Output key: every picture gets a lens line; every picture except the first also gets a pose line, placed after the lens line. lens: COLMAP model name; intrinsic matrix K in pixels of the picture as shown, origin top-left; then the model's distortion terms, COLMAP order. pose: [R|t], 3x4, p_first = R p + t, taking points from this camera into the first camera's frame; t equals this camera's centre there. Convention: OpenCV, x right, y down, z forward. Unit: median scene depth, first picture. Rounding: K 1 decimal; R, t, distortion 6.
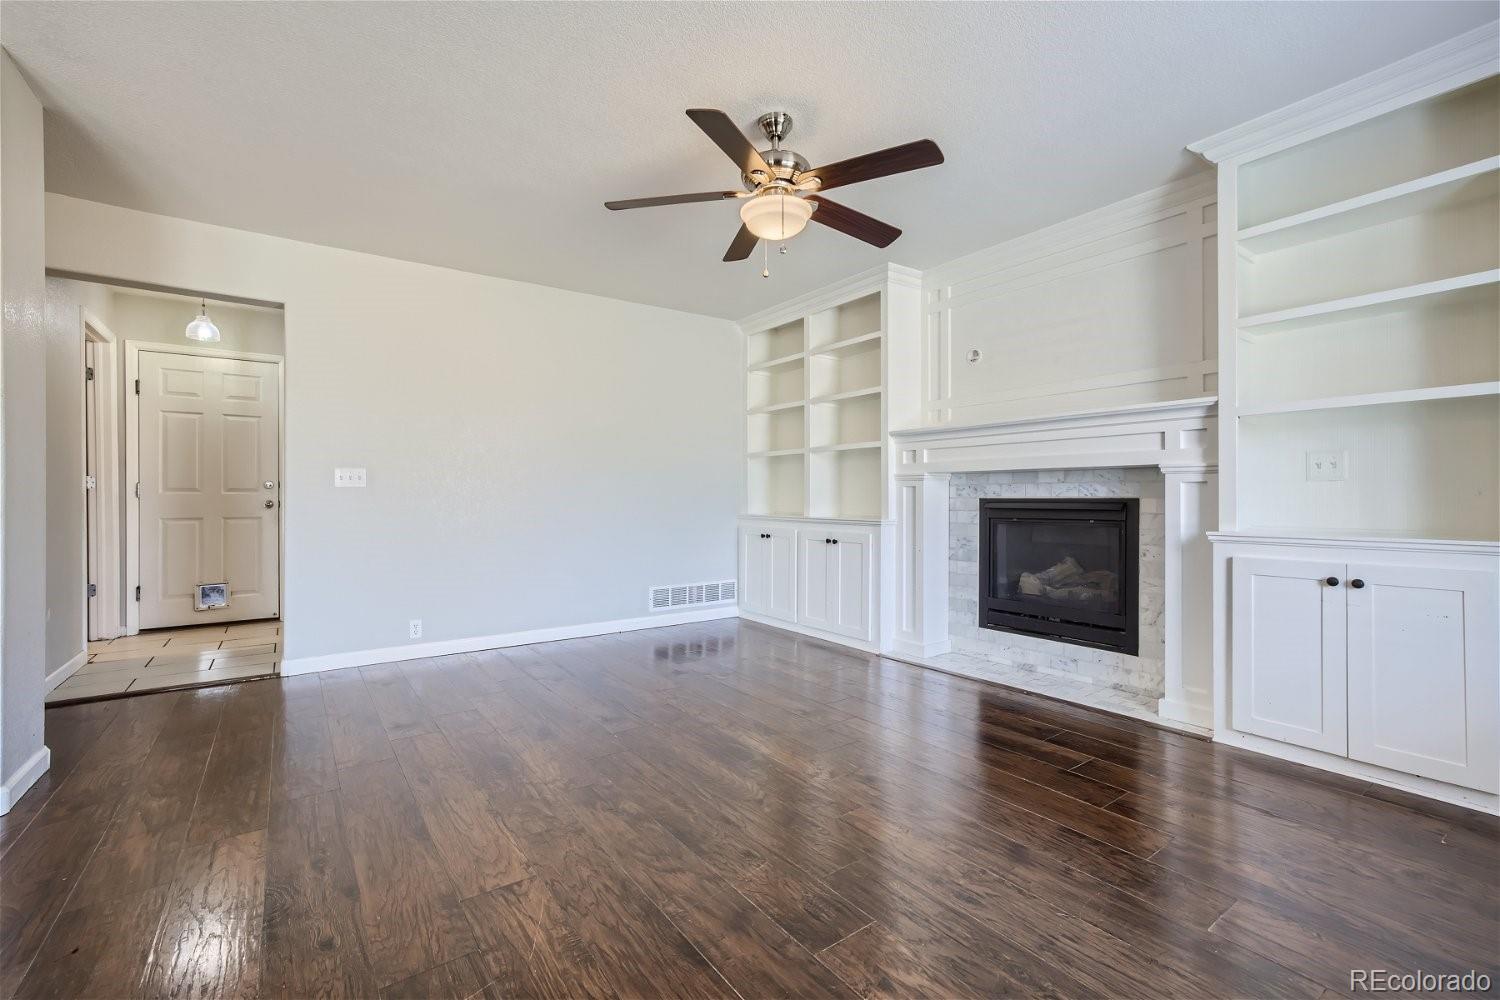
lens RADIAL K [[641.5, 0, 742.8], [0, 641.5, 500.0], [0, 0, 1]] dist [0.003267, 0.000860]
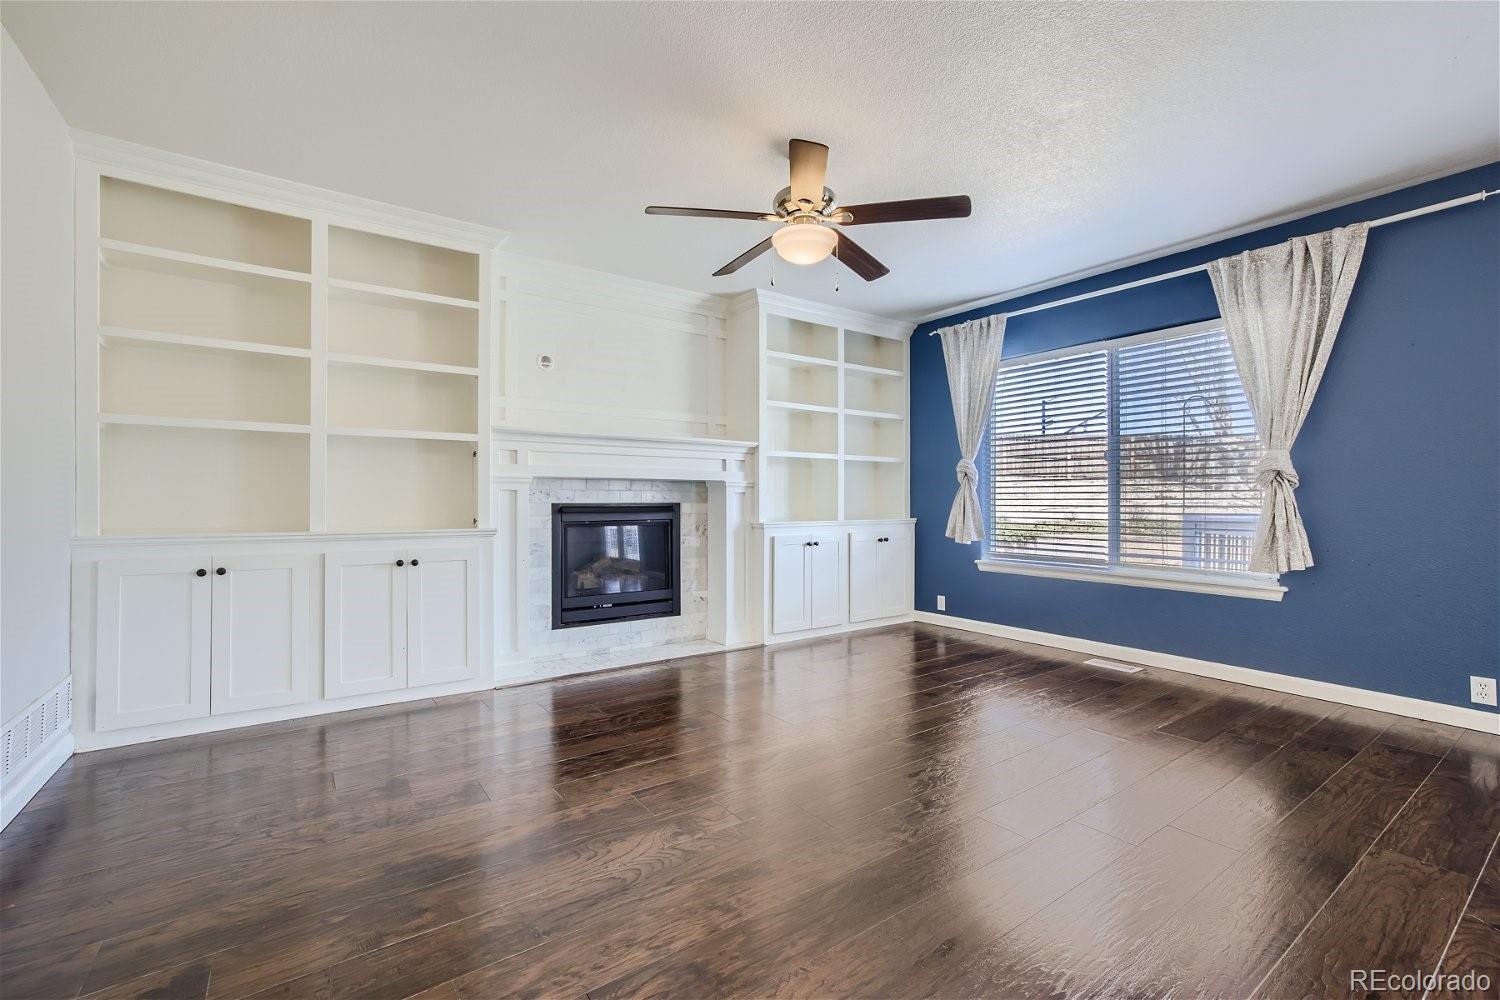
lens RADIAL K [[641.5, 0, 742.8], [0, 641.5, 500.0], [0, 0, 1]] dist [0.003267, 0.000860]
pose [[0.019731, -0.005052, 0.999793, -0.701976], [-0.000575, 0.999987, 0.005064, -0.014162], [-0.999805, -0.000675, 0.019728, 0.742793]]
